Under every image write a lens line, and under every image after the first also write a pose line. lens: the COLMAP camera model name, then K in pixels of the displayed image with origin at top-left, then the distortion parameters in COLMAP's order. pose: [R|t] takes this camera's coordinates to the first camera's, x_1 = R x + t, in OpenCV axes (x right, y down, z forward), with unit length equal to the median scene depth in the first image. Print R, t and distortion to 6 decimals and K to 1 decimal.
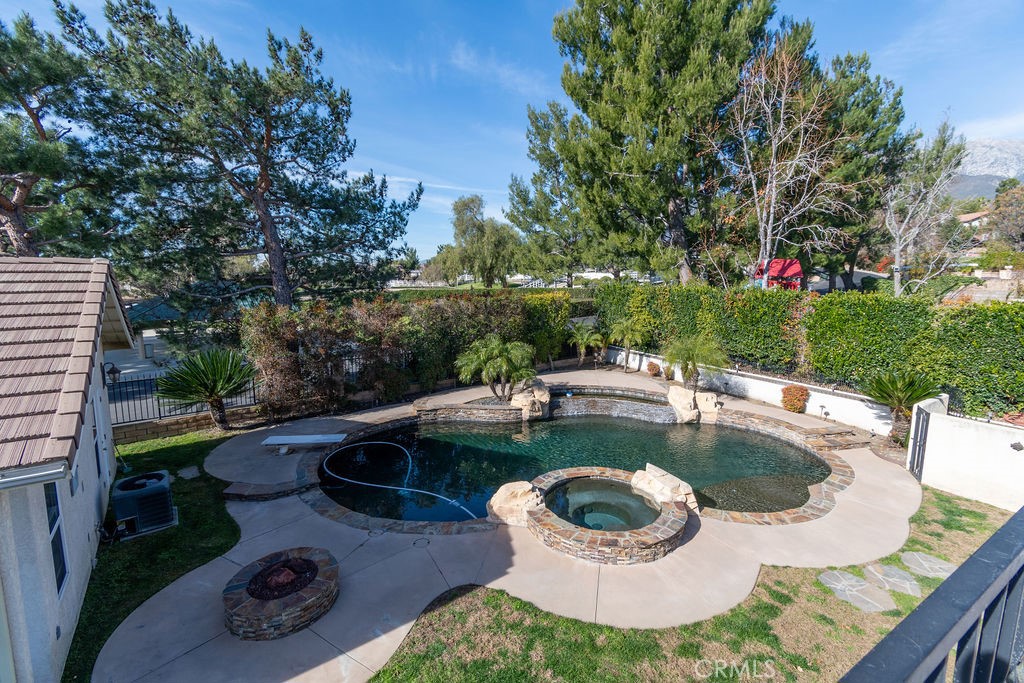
lens RADIAL K [[450.3, 0, 512.0], [0, 450.3, 341.5], [0, 0, 1]] dist [0.000107, -0.000272]
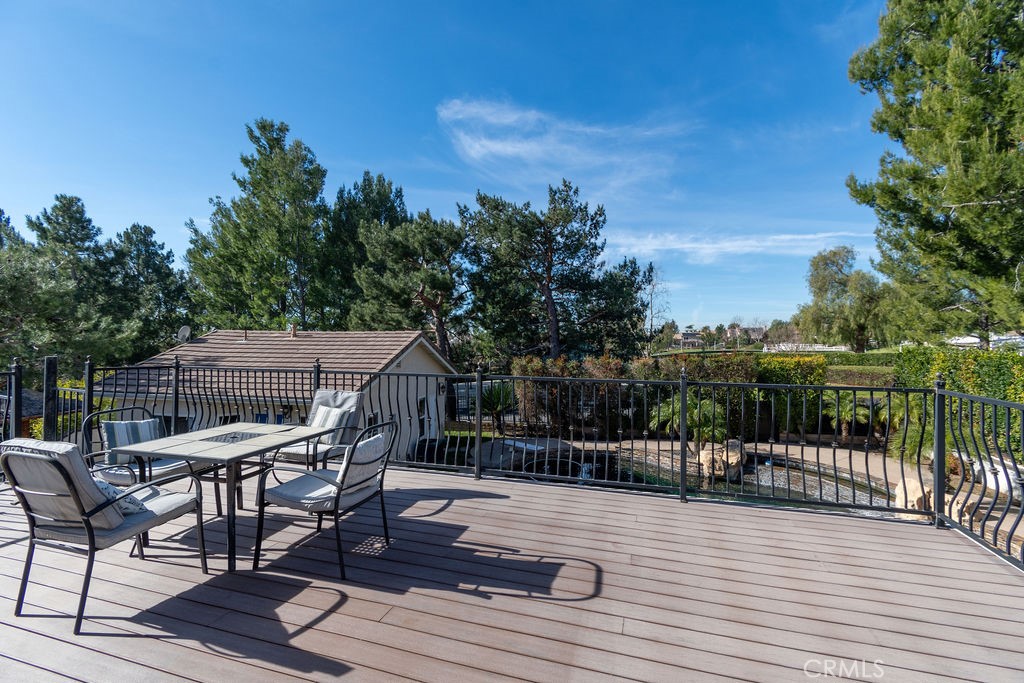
lens RADIAL K [[452.9, 0, 512.0], [0, 452.9, 341.5], [0, 0, 1]] dist [0.001242, 0.000215]
pose [[0.659859, 0.001542, -0.751388, 0.462763], [-0.105544, 0.990274, -0.090655, 0.008098], [0.743940, 0.139124, 0.653604, -0.051110]]
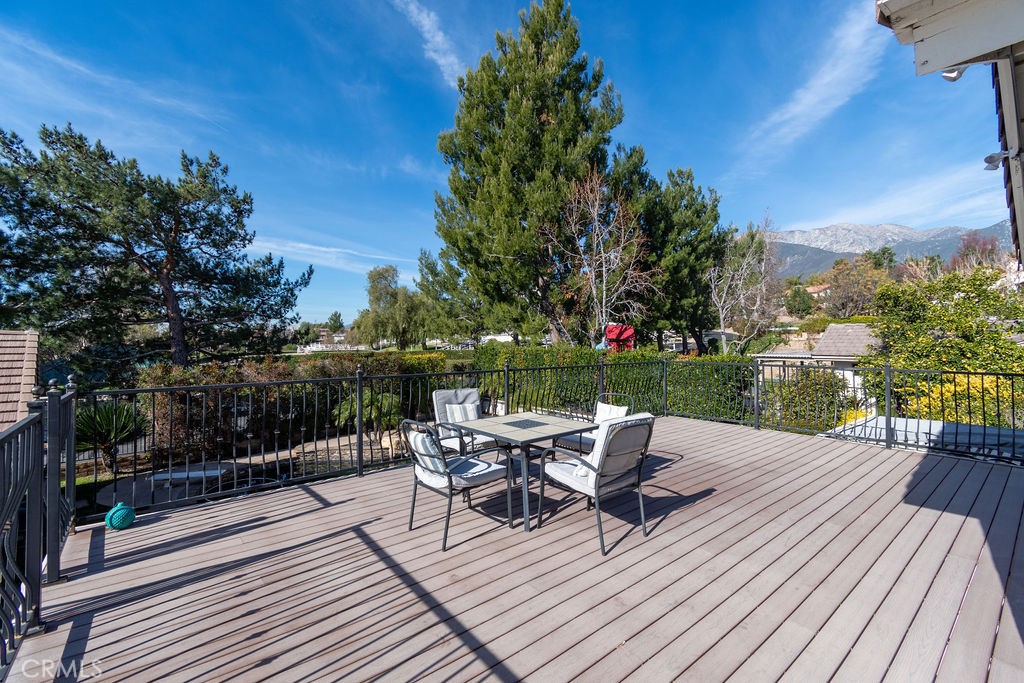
lens RADIAL K [[457.3, 0, 519.9], [0, 457.3, 338.8], [0, 0, 1]] dist [-0.002530, -0.000053]
pose [[0.987793, -0.006152, 0.155653, 0.162186], [0.028497, 0.989494, -0.141737, 0.037631], [-0.153146, 0.144443, 0.977590, -0.272444]]
